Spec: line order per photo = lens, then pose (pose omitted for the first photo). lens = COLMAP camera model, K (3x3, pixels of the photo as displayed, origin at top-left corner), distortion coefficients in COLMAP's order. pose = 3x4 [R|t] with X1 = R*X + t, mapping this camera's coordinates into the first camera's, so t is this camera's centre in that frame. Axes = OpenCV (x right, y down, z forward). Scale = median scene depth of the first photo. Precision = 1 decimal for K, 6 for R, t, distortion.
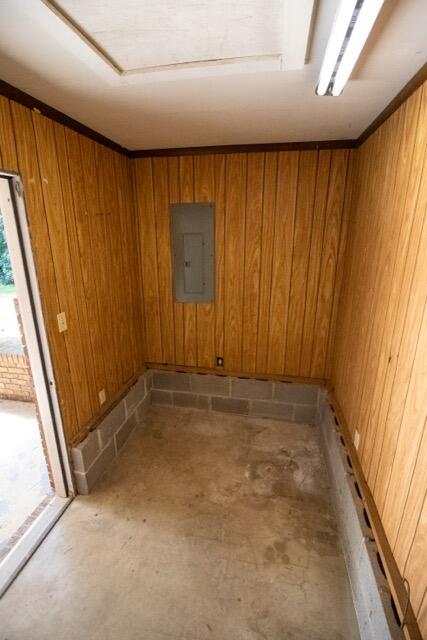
lens RADIAL K [[302.6, 0, 211.7], [0, 302.6, 321.4], [0, 0, 1]] dist [-0.005161, -0.002402]
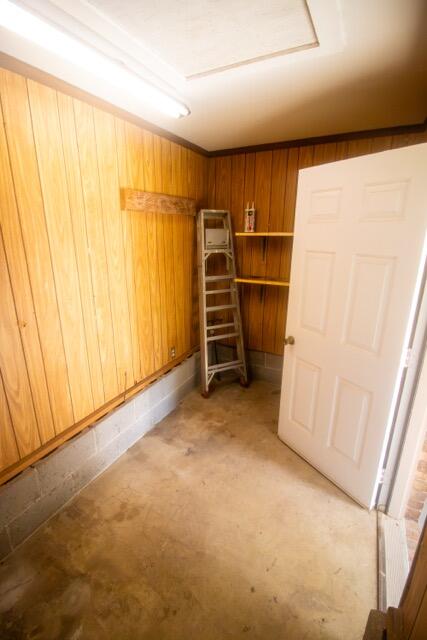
lens RADIAL K [[302.6, 0, 211.1], [0, 302.6, 321.6], [0, 0, 1]] dist [-0.005161, -0.002402]
pose [[-0.962450, -0.070785, 0.262067, -0.288908], [0.085254, 0.837740, 0.539373, -0.331399], [-0.257724, 0.541462, -0.800248, 1.343129]]
